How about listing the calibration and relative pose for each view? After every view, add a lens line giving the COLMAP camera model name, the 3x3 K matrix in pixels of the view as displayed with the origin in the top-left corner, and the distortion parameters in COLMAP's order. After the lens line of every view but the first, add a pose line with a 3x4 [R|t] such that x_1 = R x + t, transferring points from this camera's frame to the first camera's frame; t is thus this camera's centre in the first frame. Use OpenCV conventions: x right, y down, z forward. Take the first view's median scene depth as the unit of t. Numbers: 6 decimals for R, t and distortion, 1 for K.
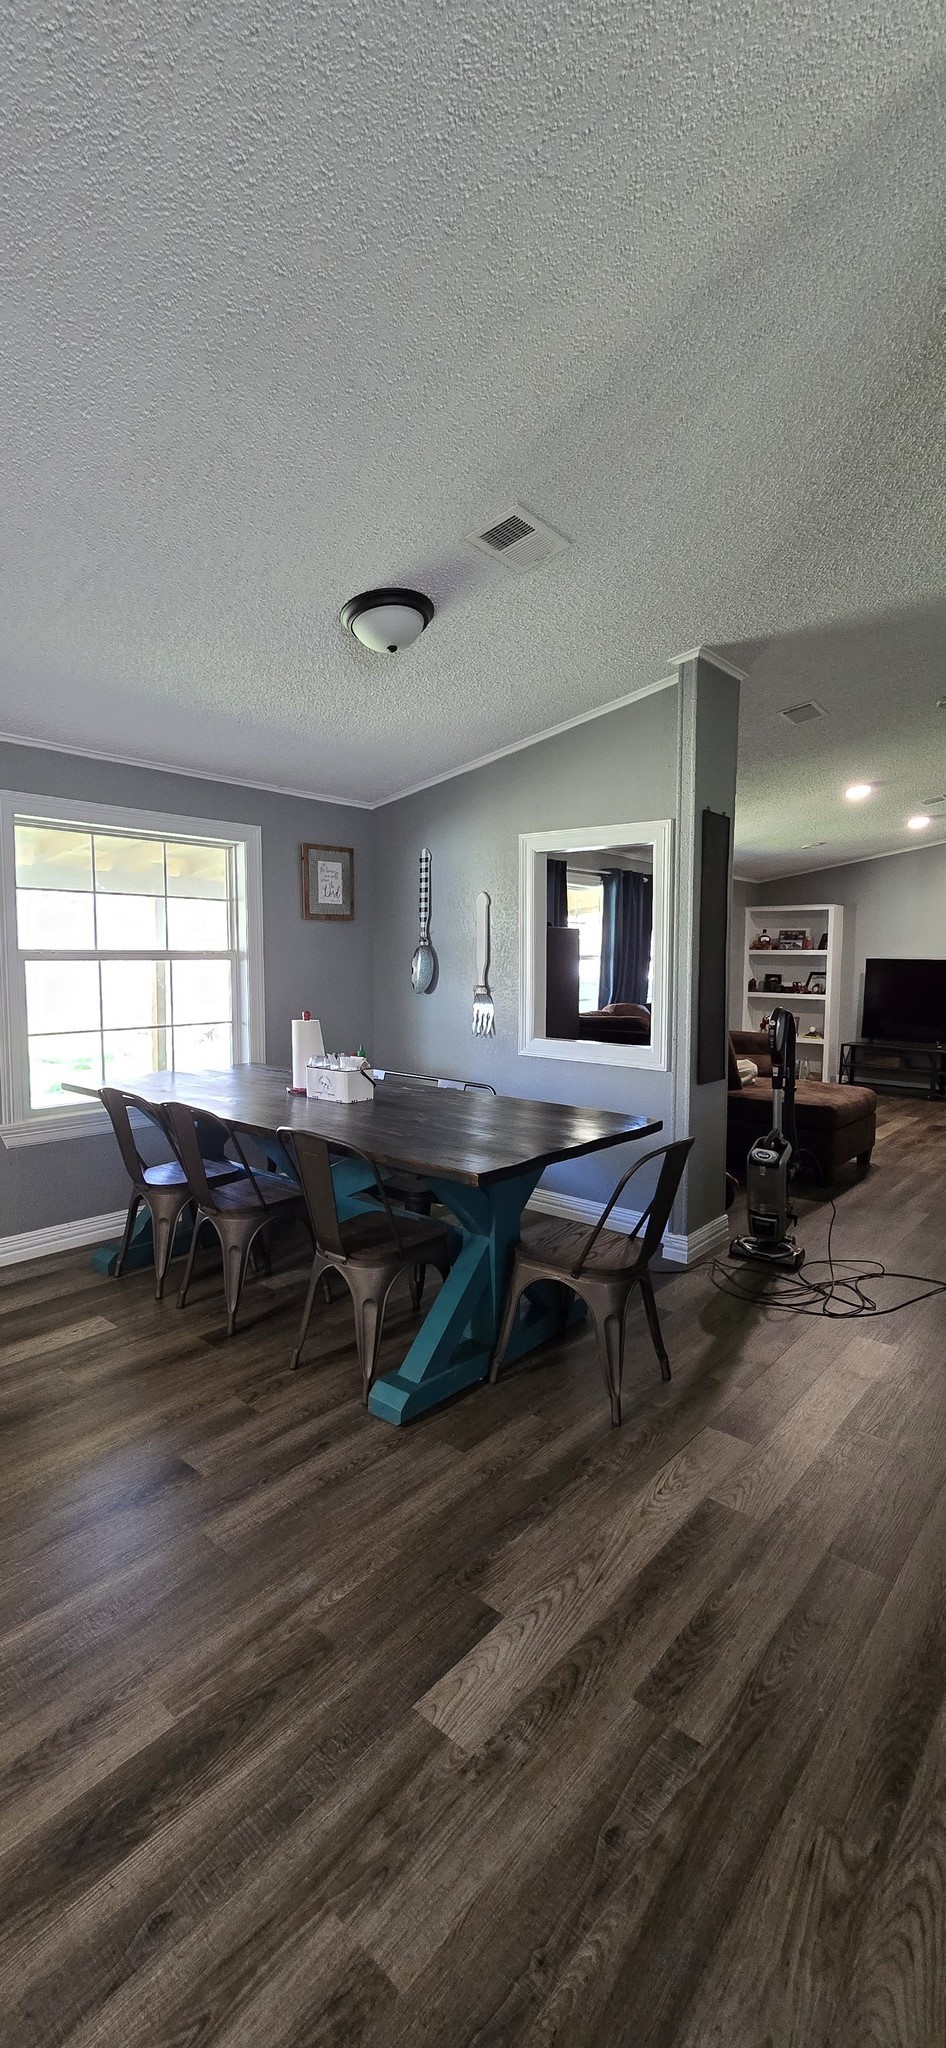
lens RADIAL K [[843.1, 0, 472.4], [0, 843.1, 1027.5], [0, 0, 1]] dist [0.002141, 0.000002]
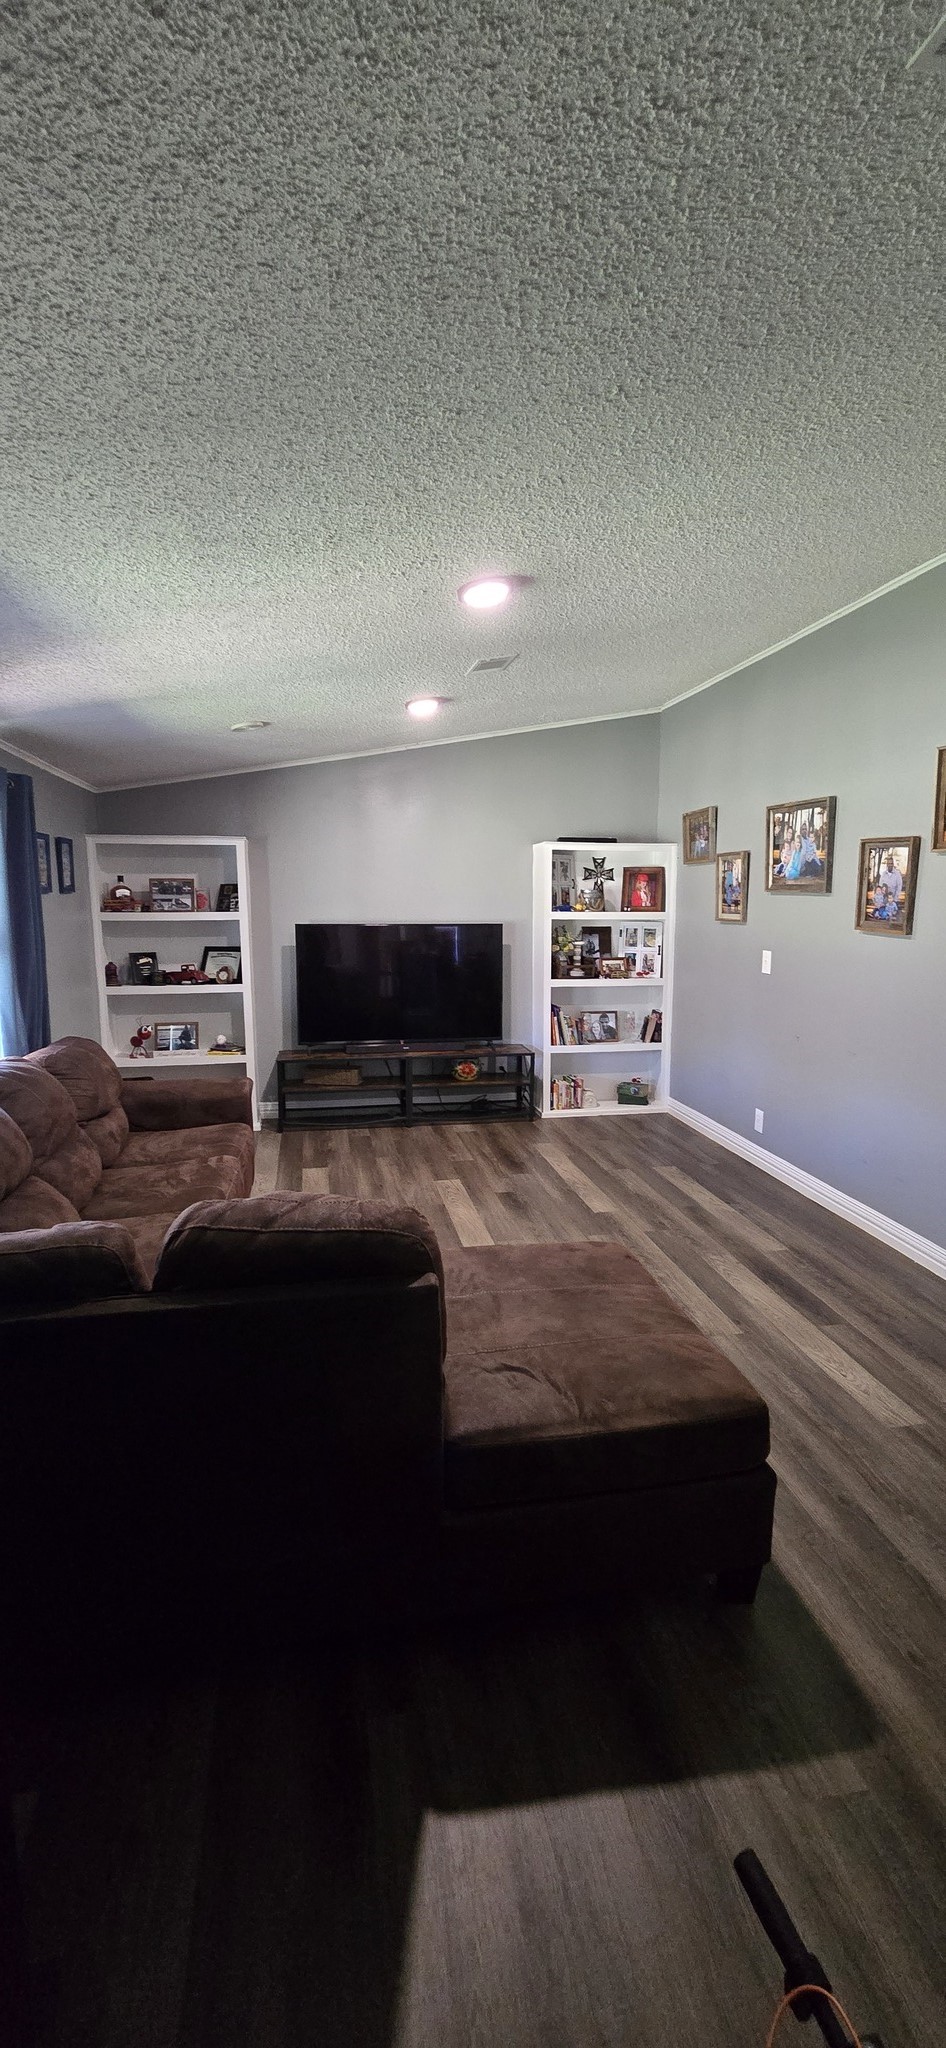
lens RADIAL K [[837.7, 0, 469.7], [0, 837.7, 1026.4], [0, 0, 1]] dist [-0.000674, 0.000020]
pose [[0.626939, -0.134328, 0.767400, 0.096091], [0.070111, 0.990755, 0.116146, -0.141410], [-0.775907, -0.019014, 0.630561, 0.999733]]
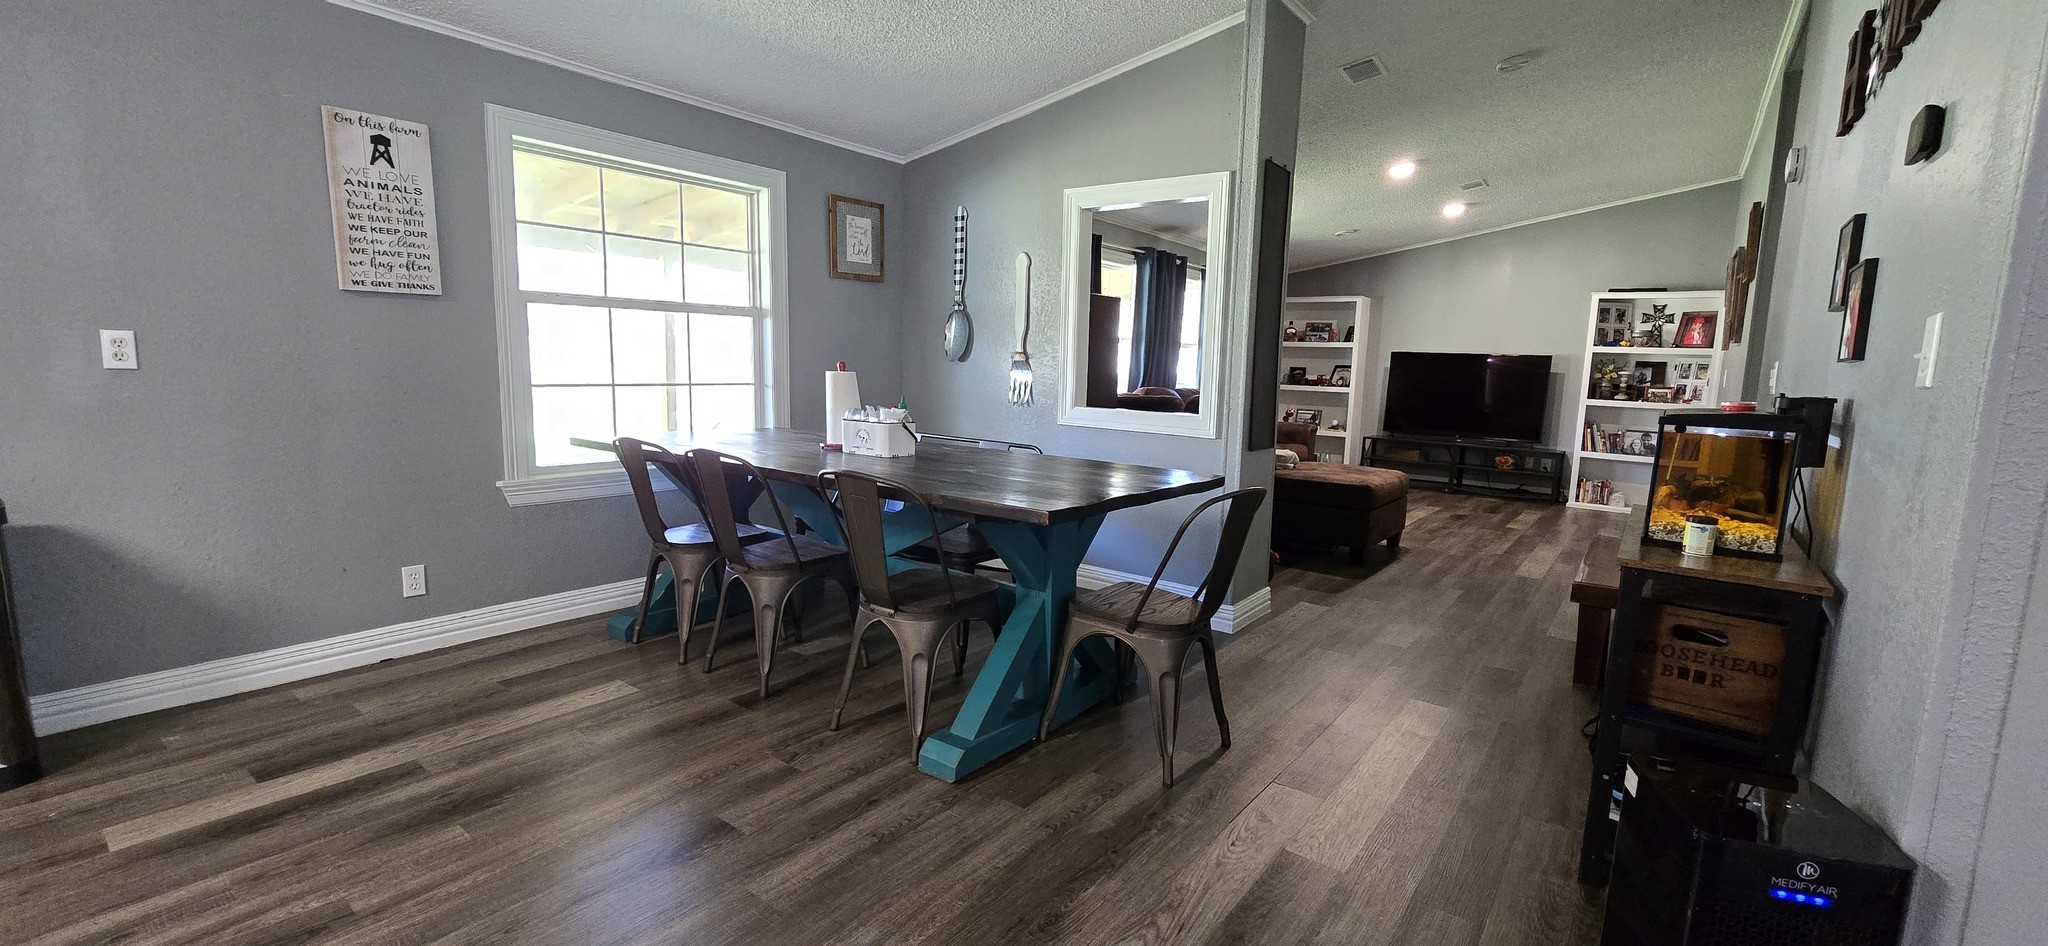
lens RADIAL K [[843.1, 0, 1031.3], [0, 843.1, 480.6], [0, 0, 1]] dist [0.002141, 0.000002]
pose [[0.998119, 0.014459, 0.059583, -0.032700], [-0.017883, 0.998195, 0.057336, 0.042907], [-0.058646, -0.058293, 0.996575, 0.041677]]
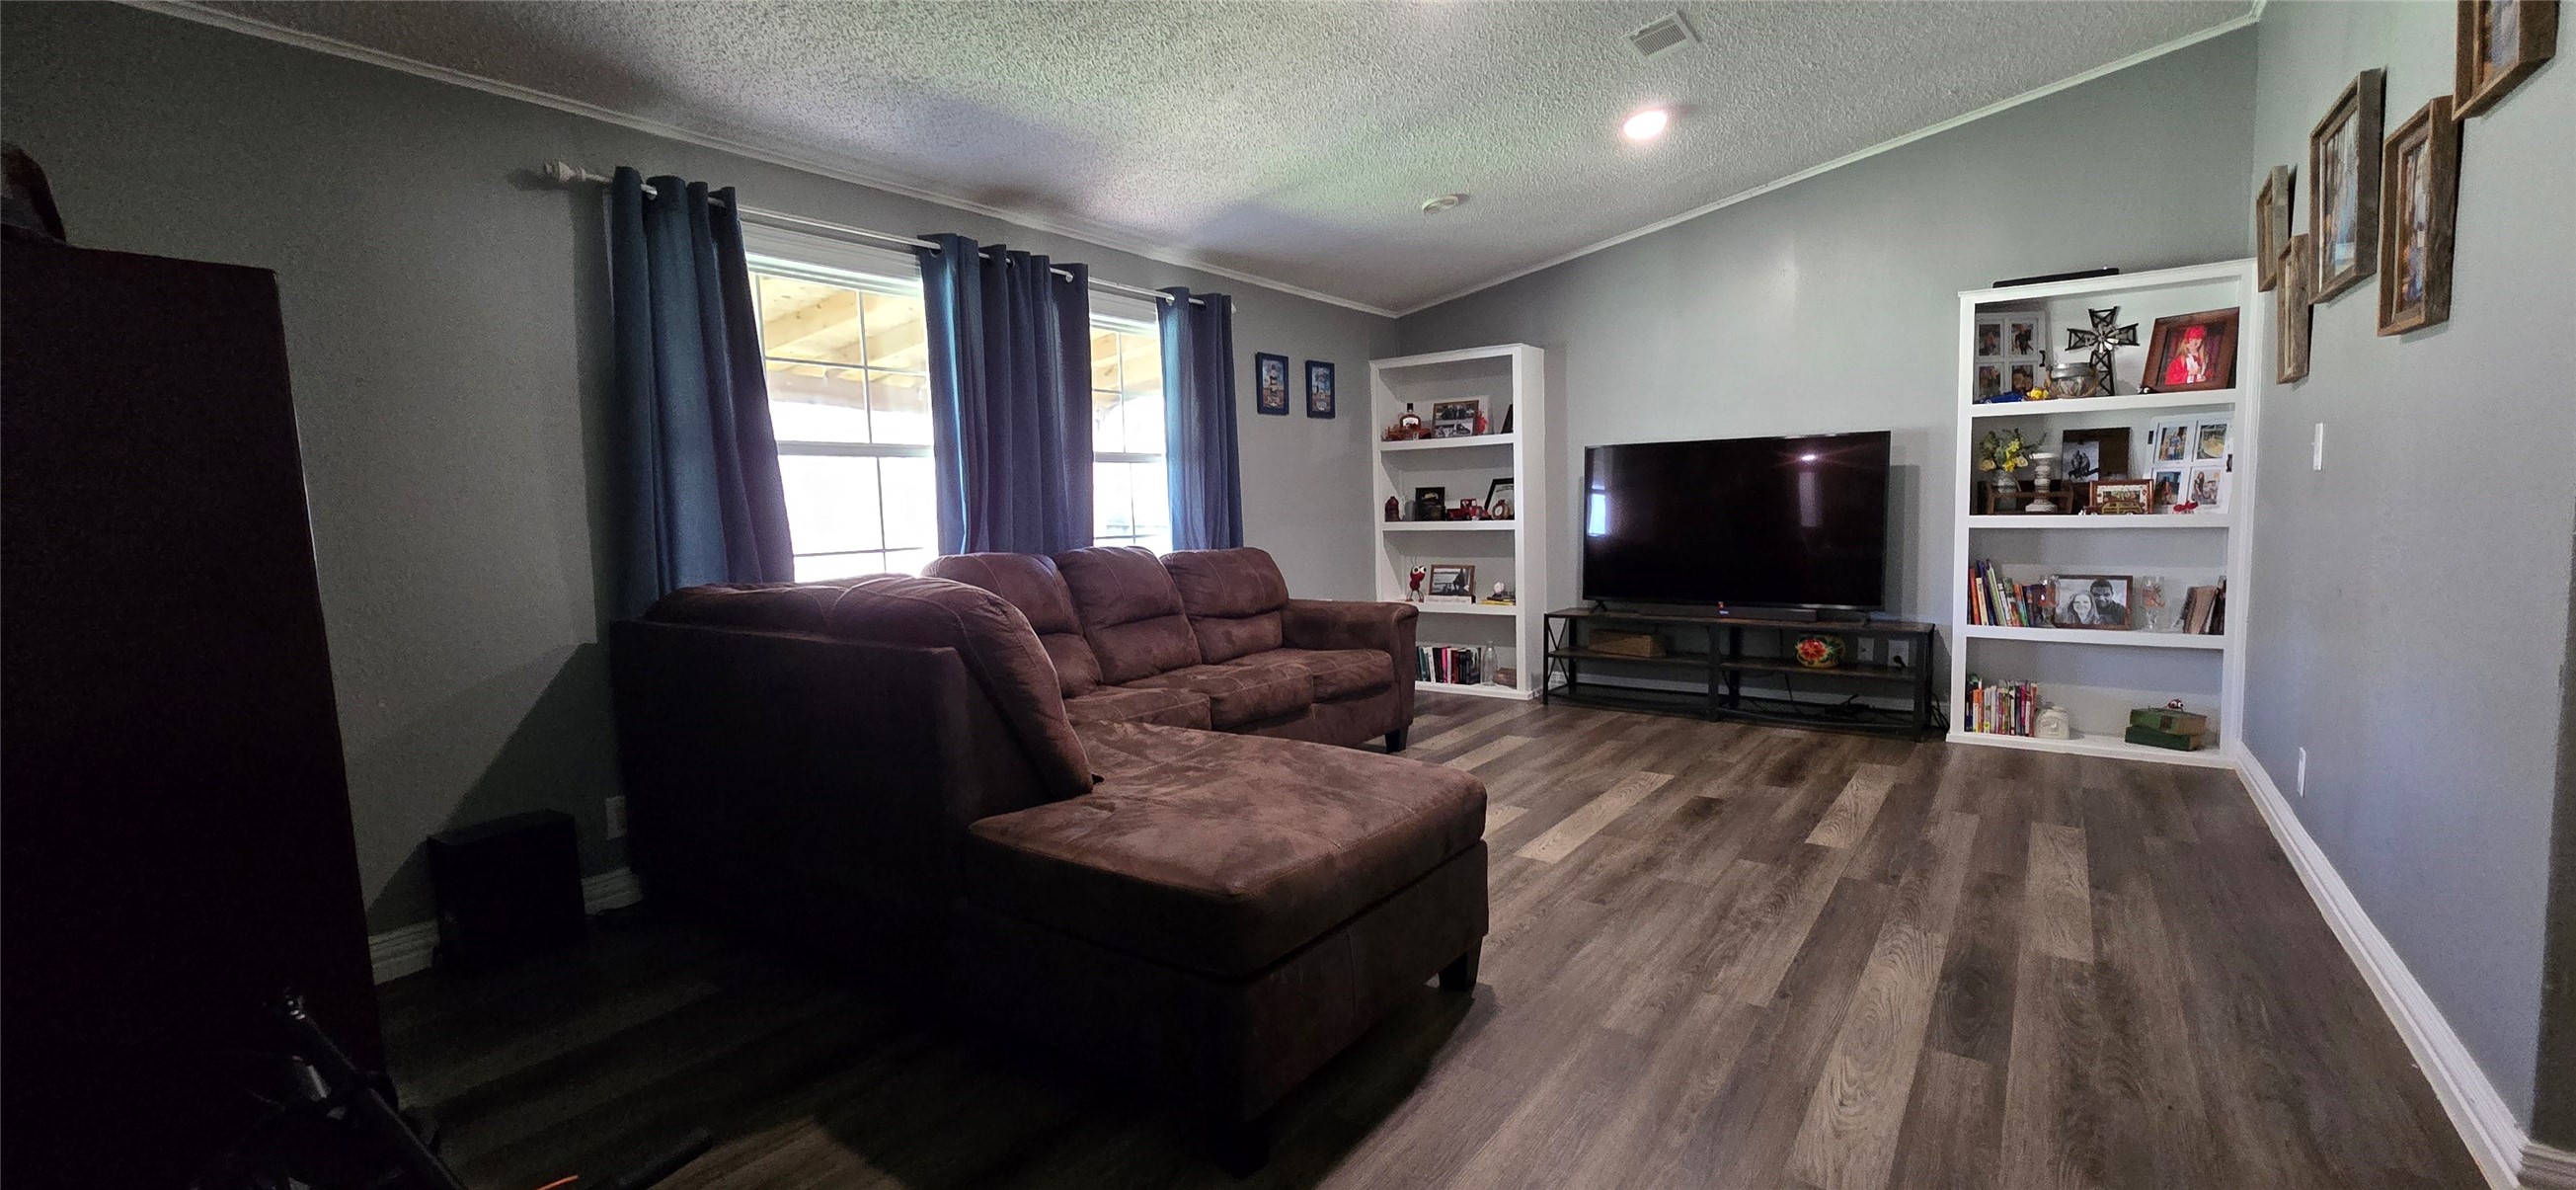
lens RADIAL K [[1060.6, 0, 1297.2], [0, 1060.6, 604.5], [0, 0, 1]] dist [0.002141, 0.000002]
pose [[0.996047, -0.047825, 0.074851, 0.487411], [0.046869, 0.998796, 0.014481, -0.005780], [-0.075453, -0.010915, 0.997090, 0.748561]]
